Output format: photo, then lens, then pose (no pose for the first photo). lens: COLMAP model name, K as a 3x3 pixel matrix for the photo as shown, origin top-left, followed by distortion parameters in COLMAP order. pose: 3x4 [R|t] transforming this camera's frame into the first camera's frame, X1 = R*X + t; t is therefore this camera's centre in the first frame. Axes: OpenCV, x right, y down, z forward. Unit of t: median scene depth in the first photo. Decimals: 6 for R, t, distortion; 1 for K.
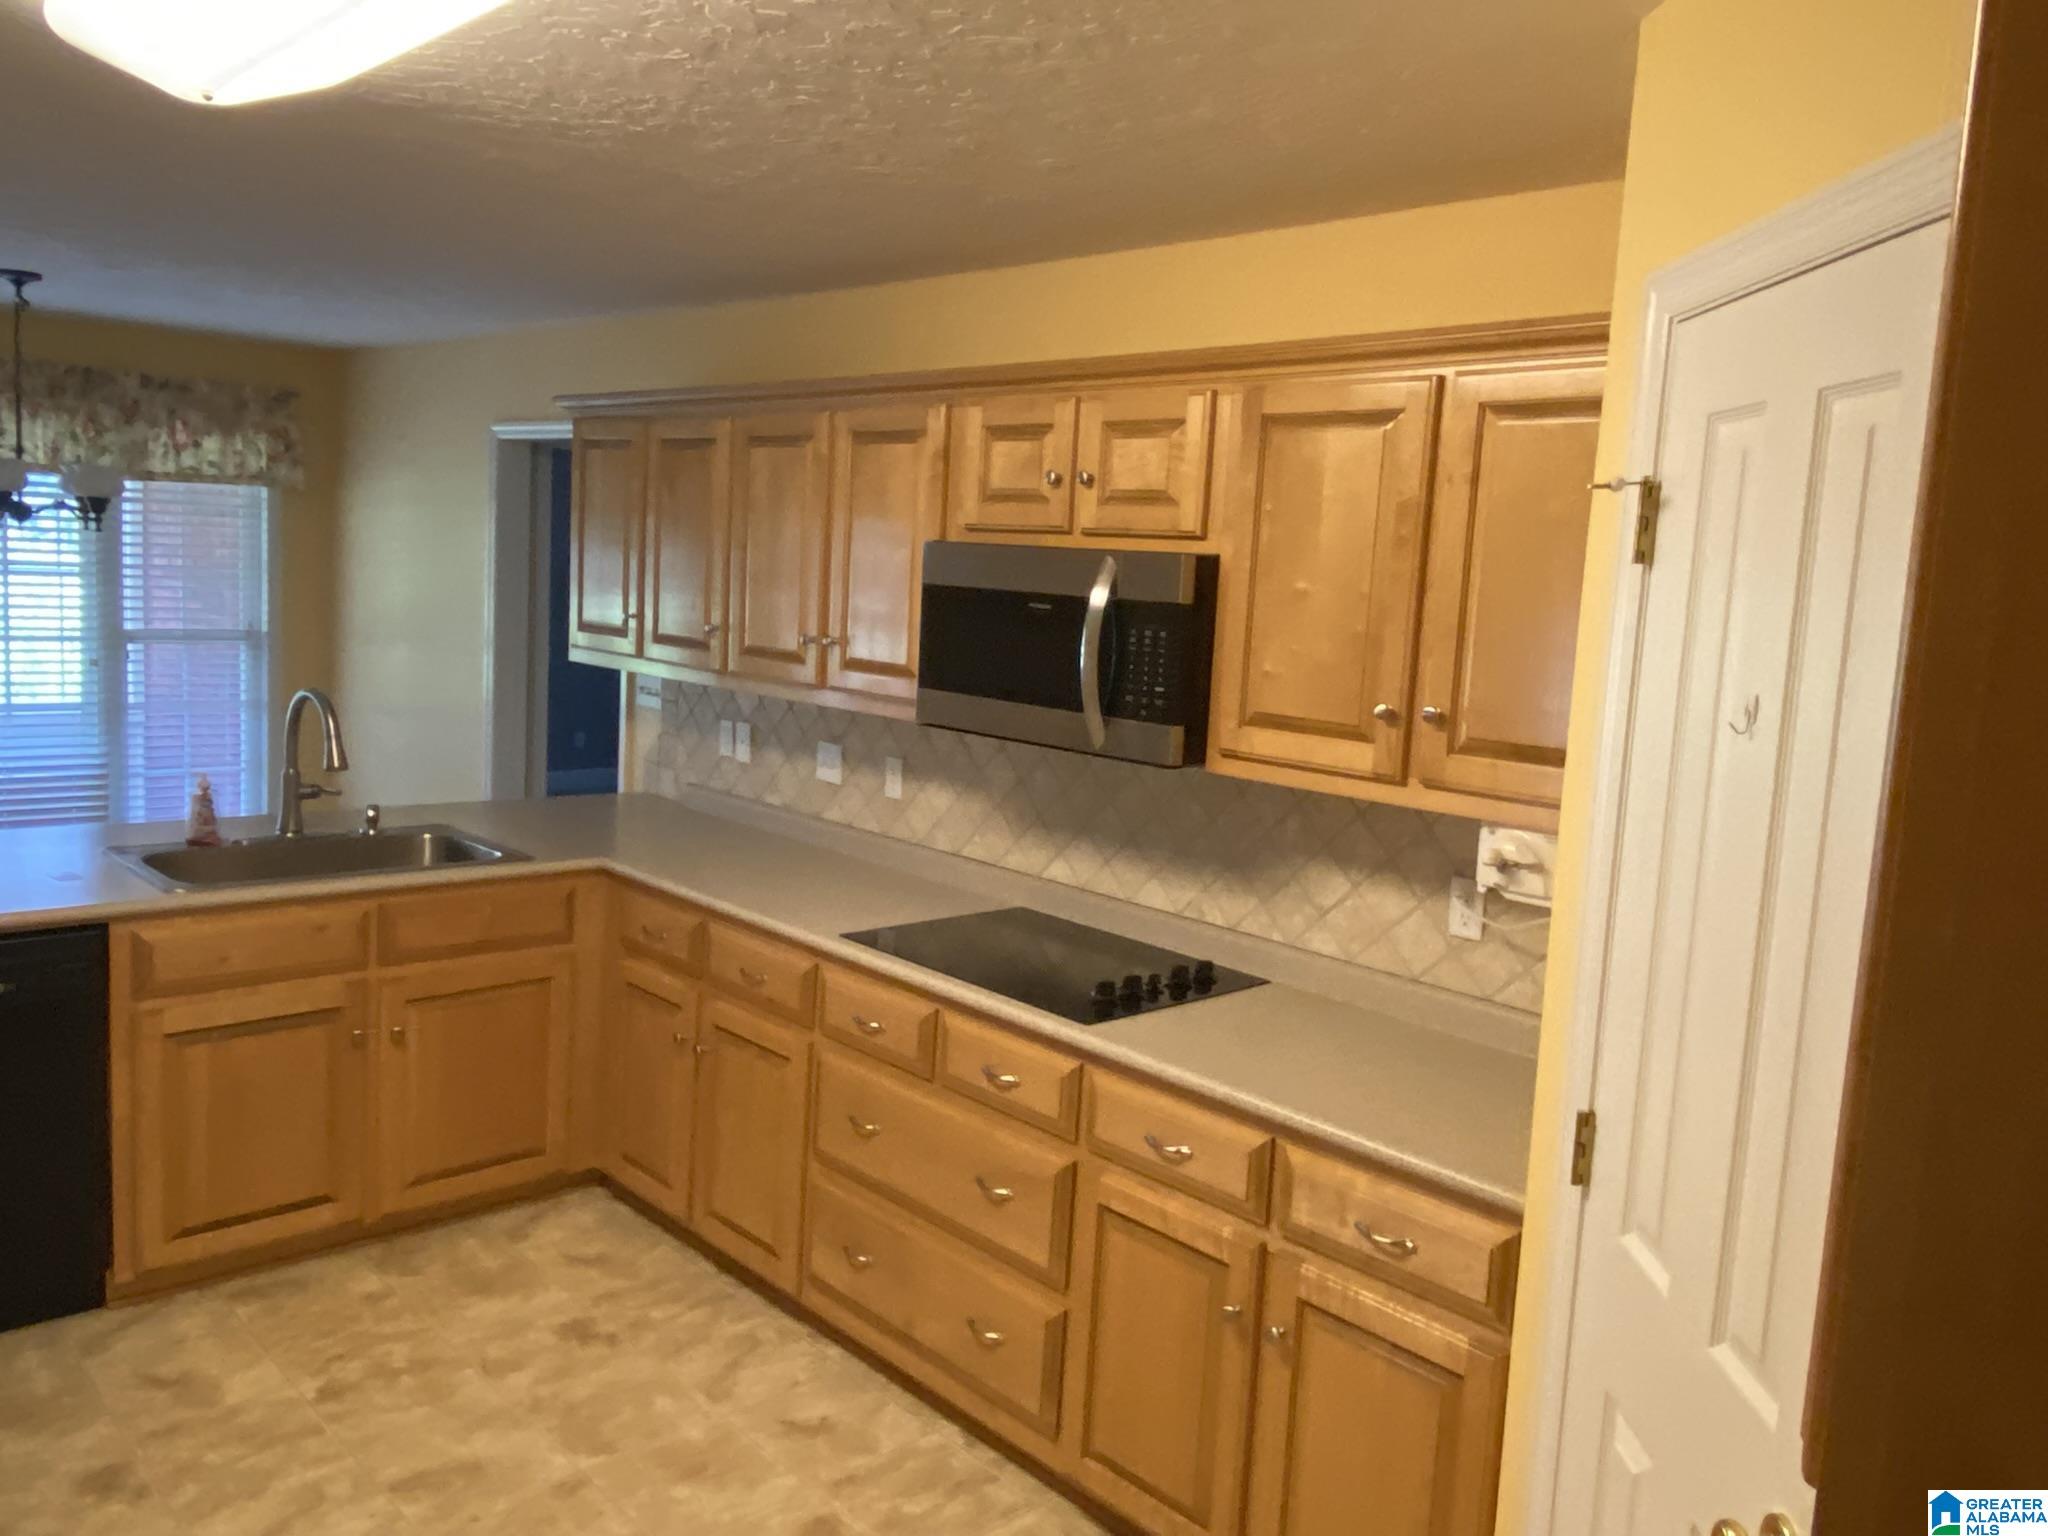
lens RADIAL K [[1574.7, 0, 1044.6], [0, 1574.7, 757.8], [0, 0, 1]] dist [0.085653, -0.088208]
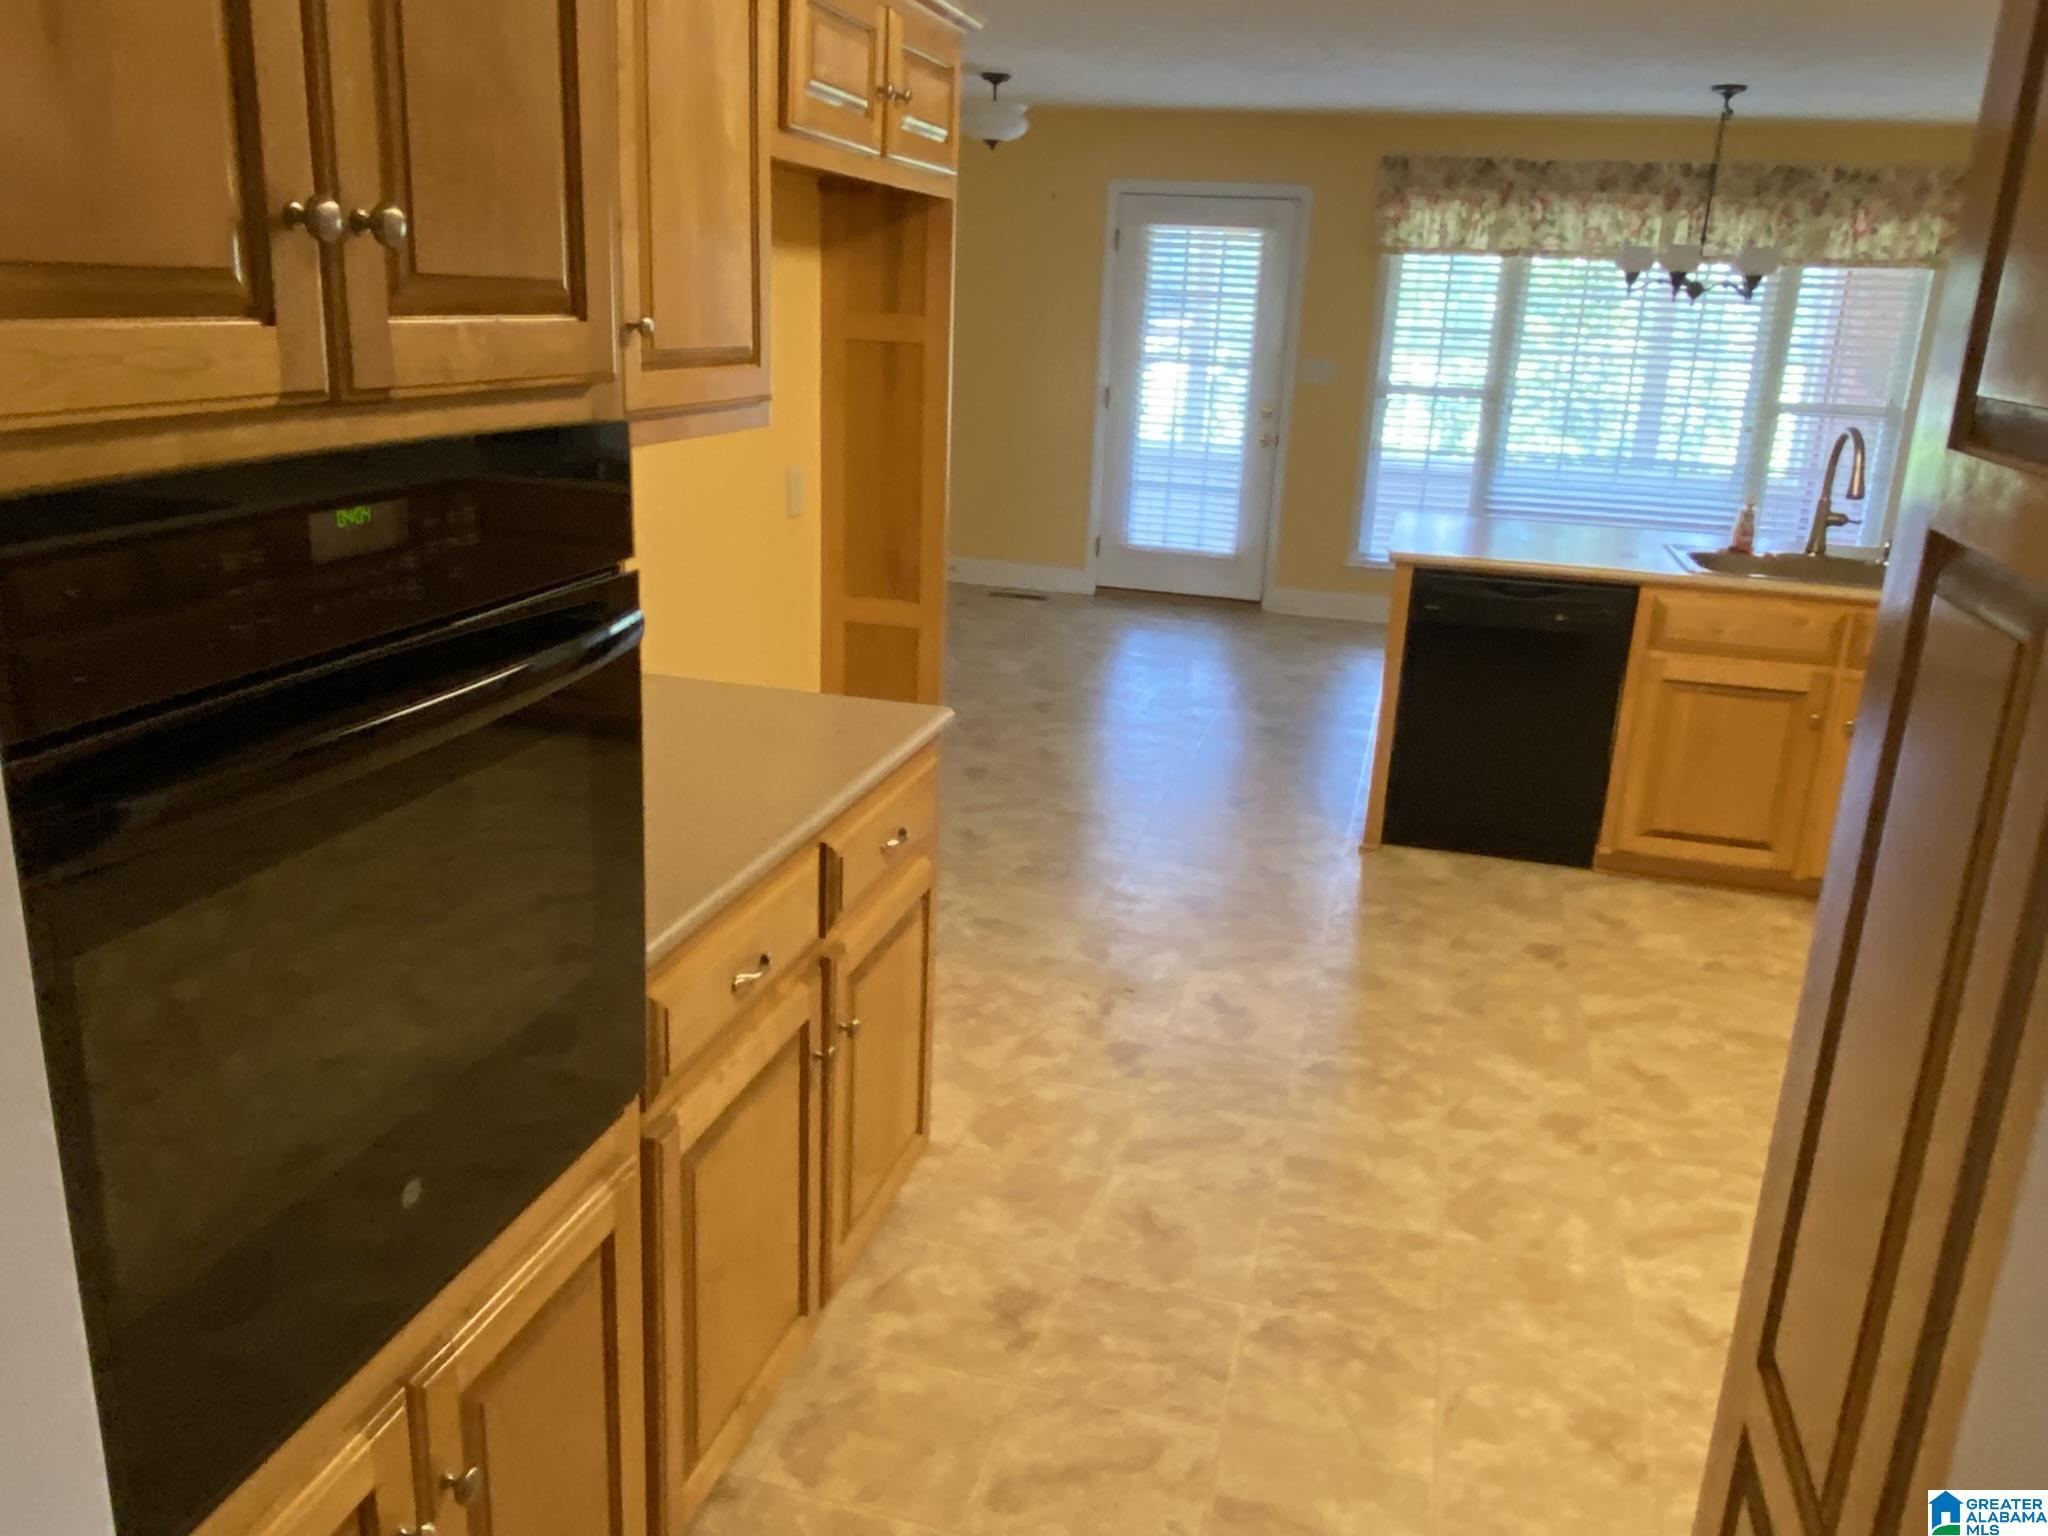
lens RADIAL K [[1574.7, 0, 1055.8], [0, 1574.7, 730.8], [0, 0, 1]] dist [0.085653, -0.088208]
pose [[0.546180, 0.201058, -0.813181, 0.213406], [-0.126436, 0.979433, 0.157242, 0.062796], [0.828071, 0.016933, 0.560367, -0.120333]]
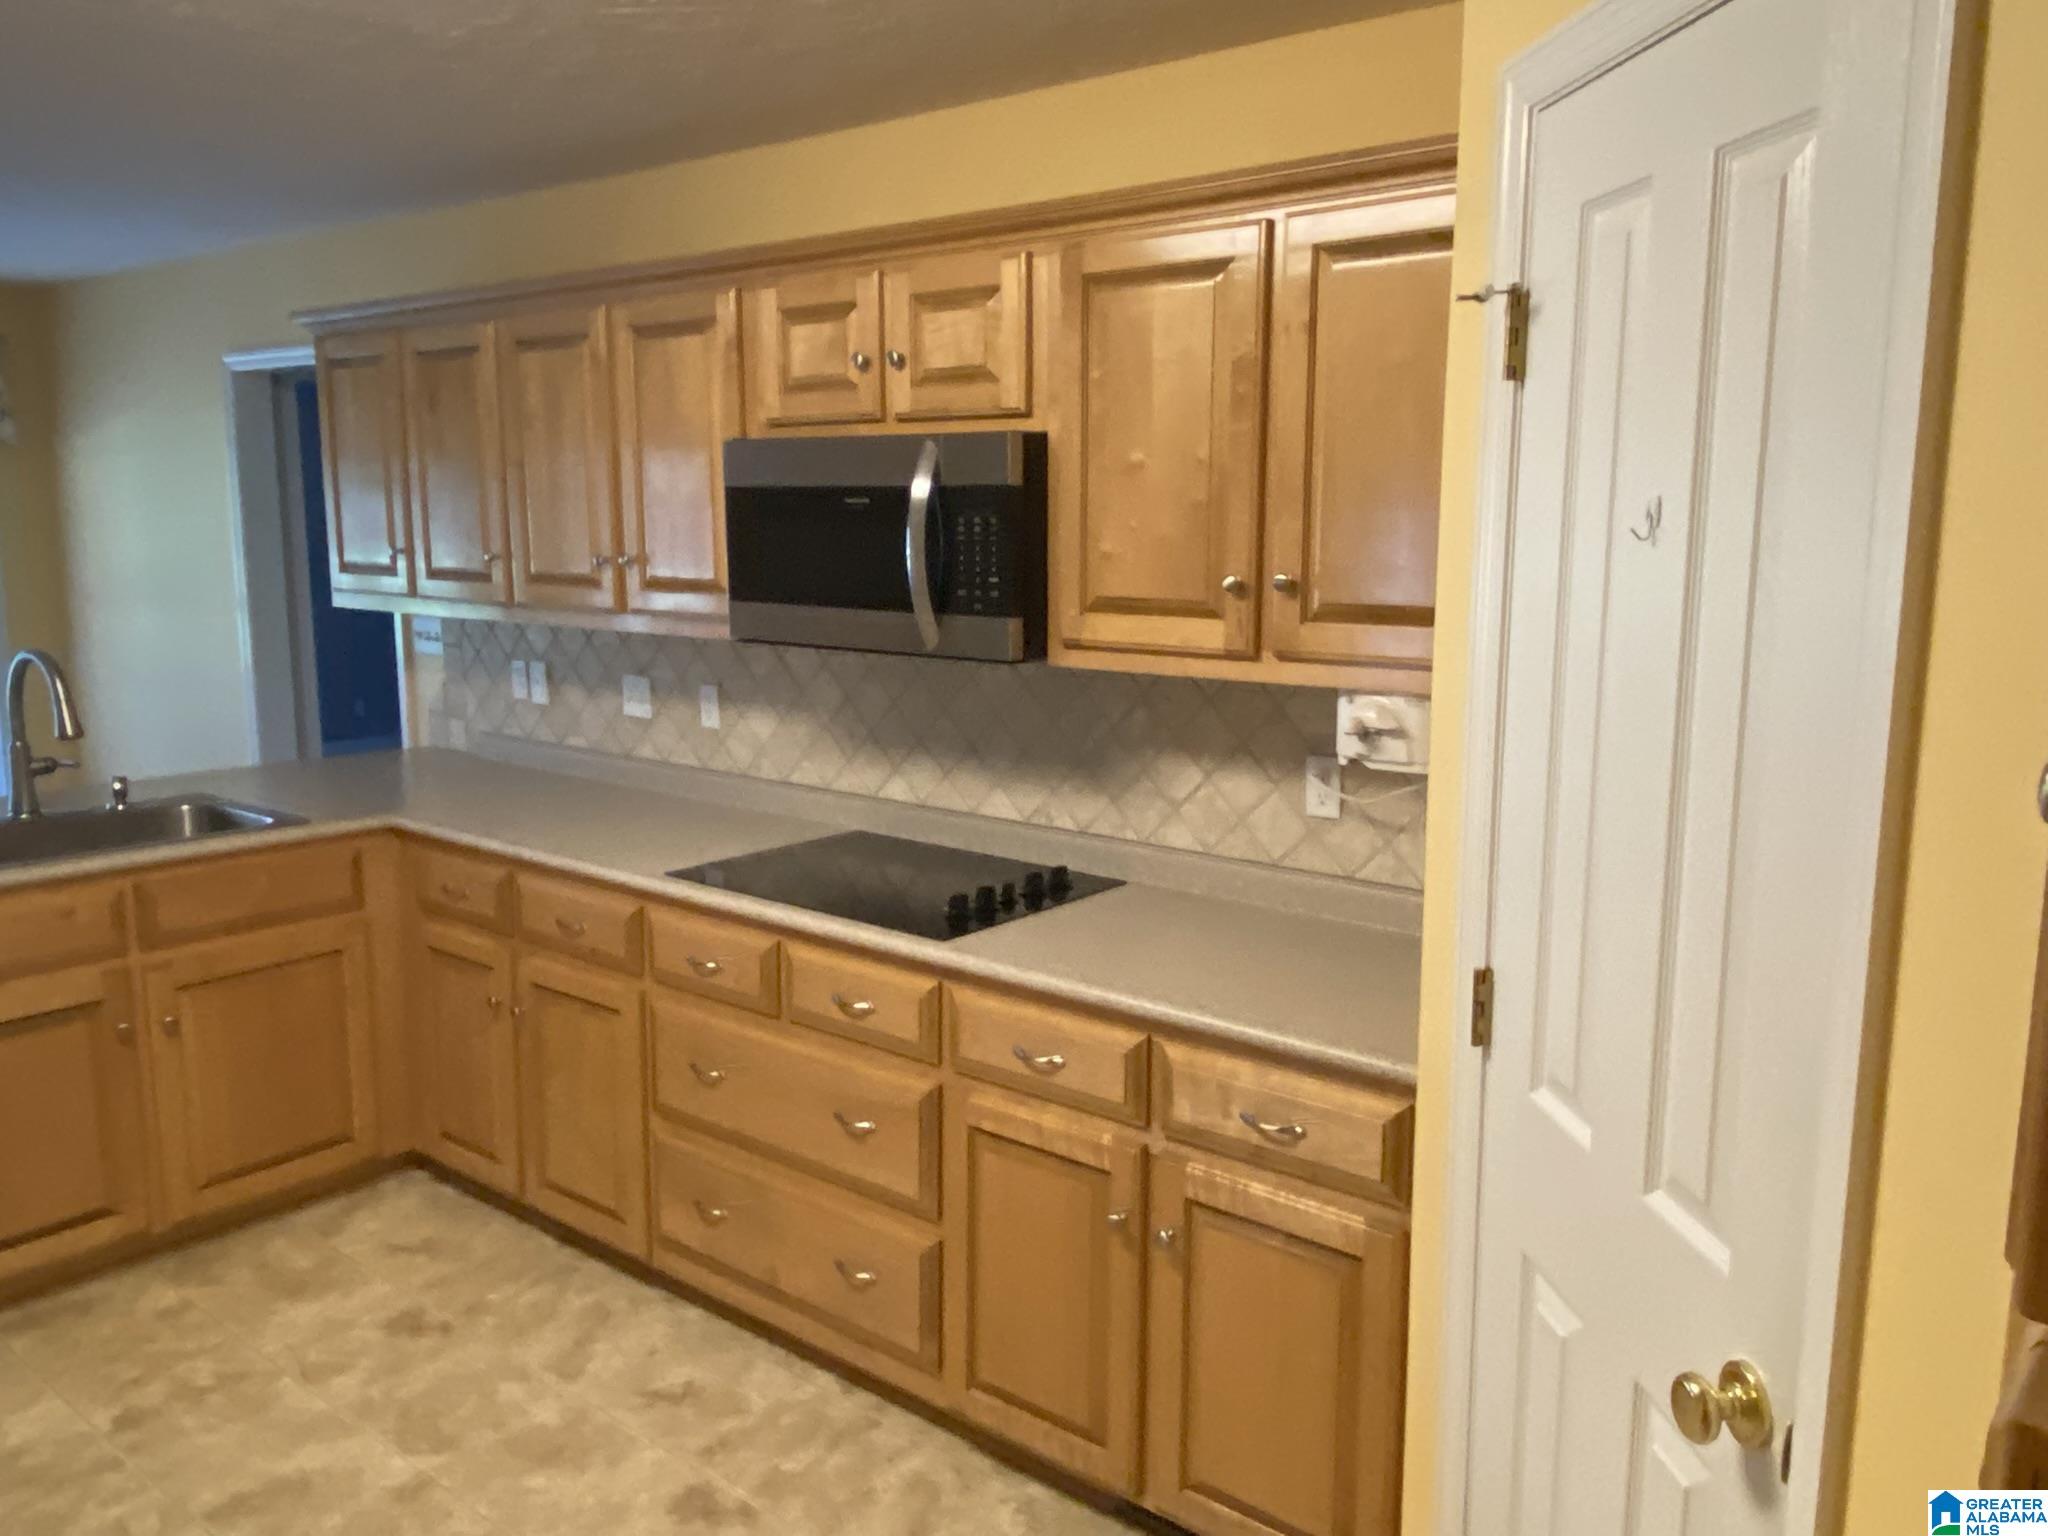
lens RADIAL K [[1574.7, 0, 1040.8], [0, 1574.7, 759.1], [0, 0, 1]] dist [0.085653, -0.088208]
pose [[0.990600, -0.074153, 0.114945, -0.011144], [0.069854, 0.996715, 0.040994, 0.019919], [-0.117607, -0.032579, 0.992526, 0.046473]]
